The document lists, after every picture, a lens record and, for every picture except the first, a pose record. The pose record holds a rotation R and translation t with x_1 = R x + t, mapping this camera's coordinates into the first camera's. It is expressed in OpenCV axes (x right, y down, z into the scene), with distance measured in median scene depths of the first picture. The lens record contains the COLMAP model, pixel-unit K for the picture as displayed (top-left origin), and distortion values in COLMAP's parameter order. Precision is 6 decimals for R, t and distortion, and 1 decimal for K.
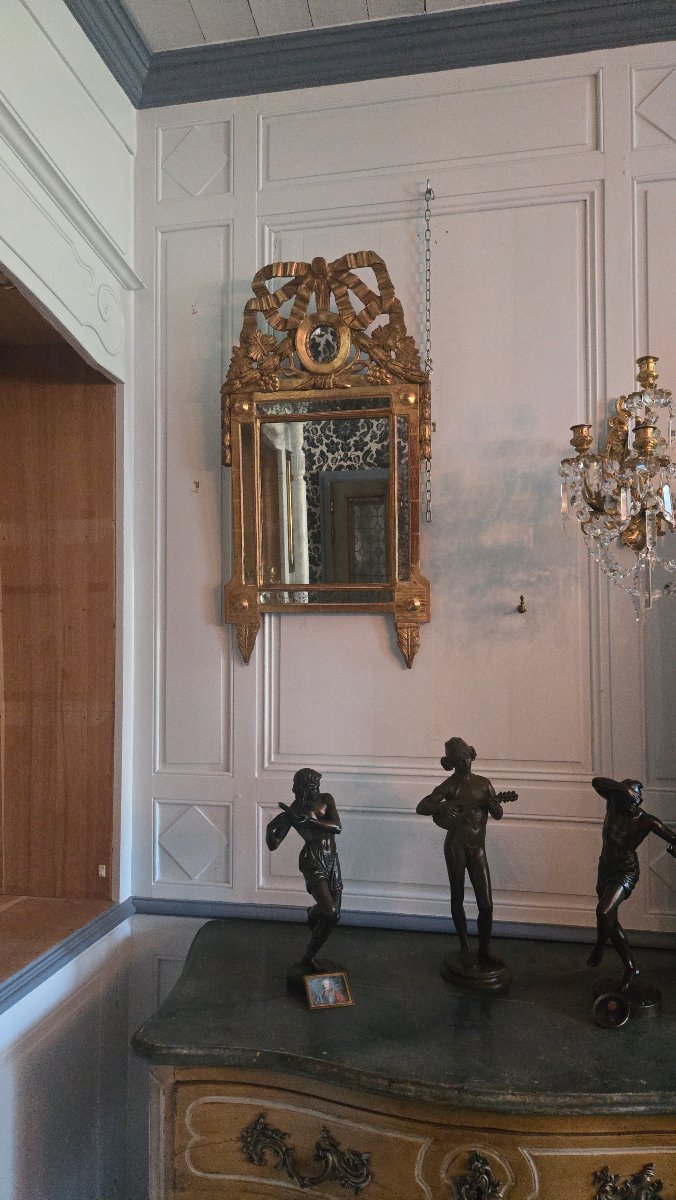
lens RADIAL K [[811.0, 0, 314.6], [0, 811.0, 629.9], [0, 0, 1]] dist [0.005847, 0.001422]
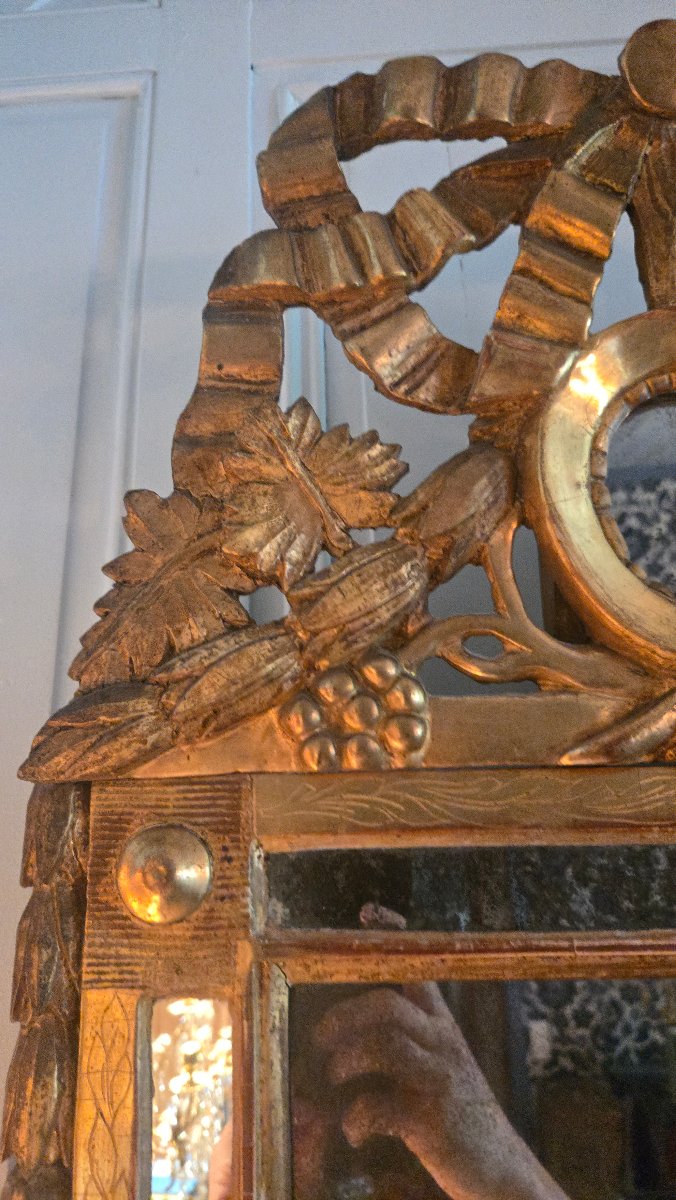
lens RADIAL K [[827.2, 0, 312.8], [0, 827.2, 603.5], [0, 0, 1]] dist [0.004168, -0.004631]
pose [[0.990756, 0.027261, 0.132889, -0.086769], [0.020066, 0.939373, -0.342309, -0.276037], [-0.134164, 0.341811, 0.930143, 0.863278]]
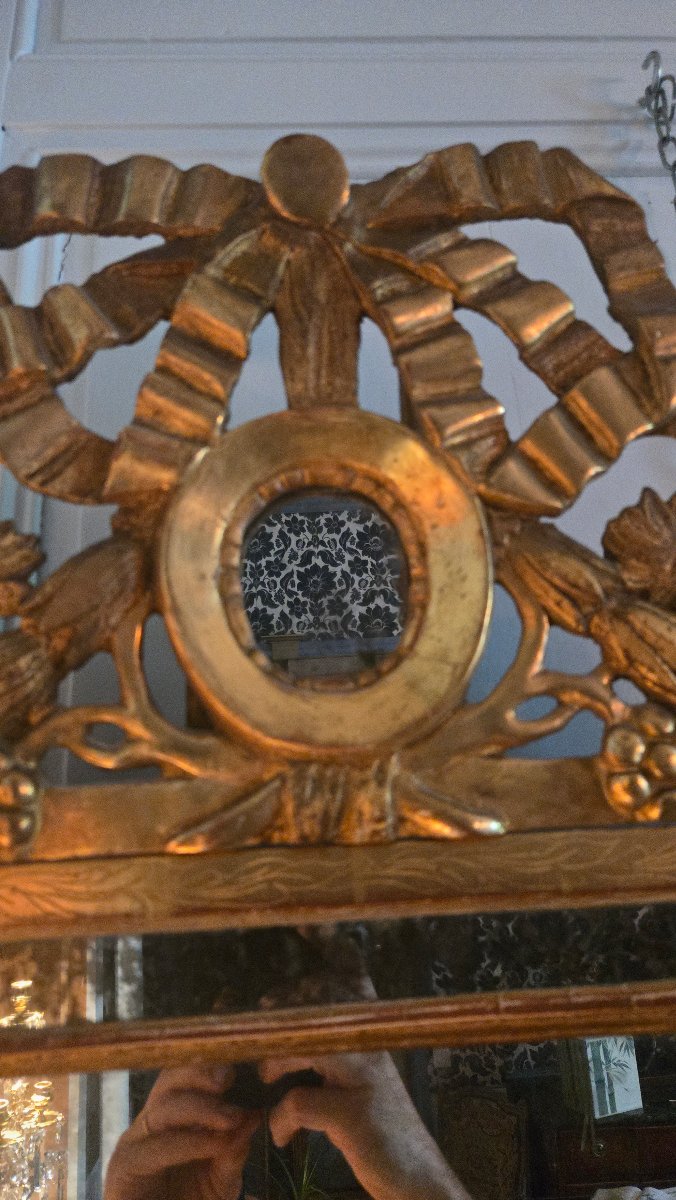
lens RADIAL K [[800.5, 0, 338.0], [0, 800.5, 600.0], [0, 0, 1]] dist [0.035180, -0.000437]
pose [[0.971804, 0.027891, 0.234134, -0.026272], [0.059832, 0.931308, -0.359284, -0.287010], [-0.228071, 0.363163, 0.903380, 0.846119]]
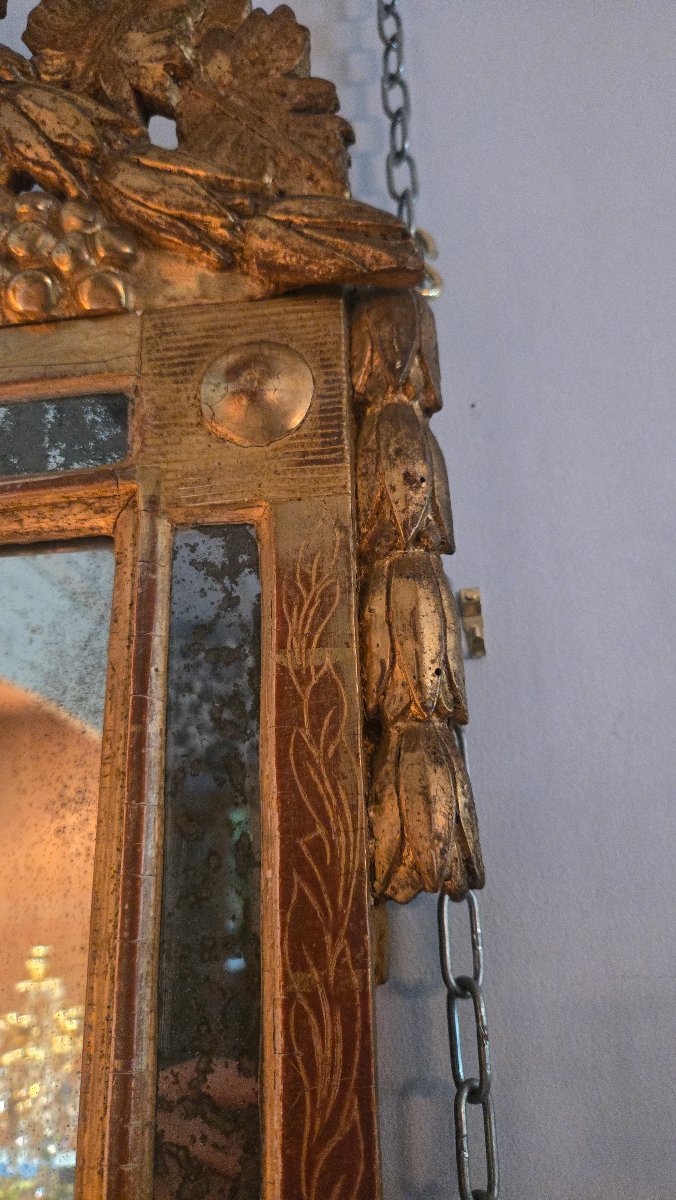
lens RADIAL K [[827.2, 0, 312.8], [0, 827.2, 603.5], [0, 0, 1]] dist [0.004168, -0.004631]
pose [[0.999303, 0.006285, 0.036800, 0.116928], [0.008339, 0.923246, -0.384118, -0.202753], [-0.036390, 0.384157, 0.922550, 0.882265]]
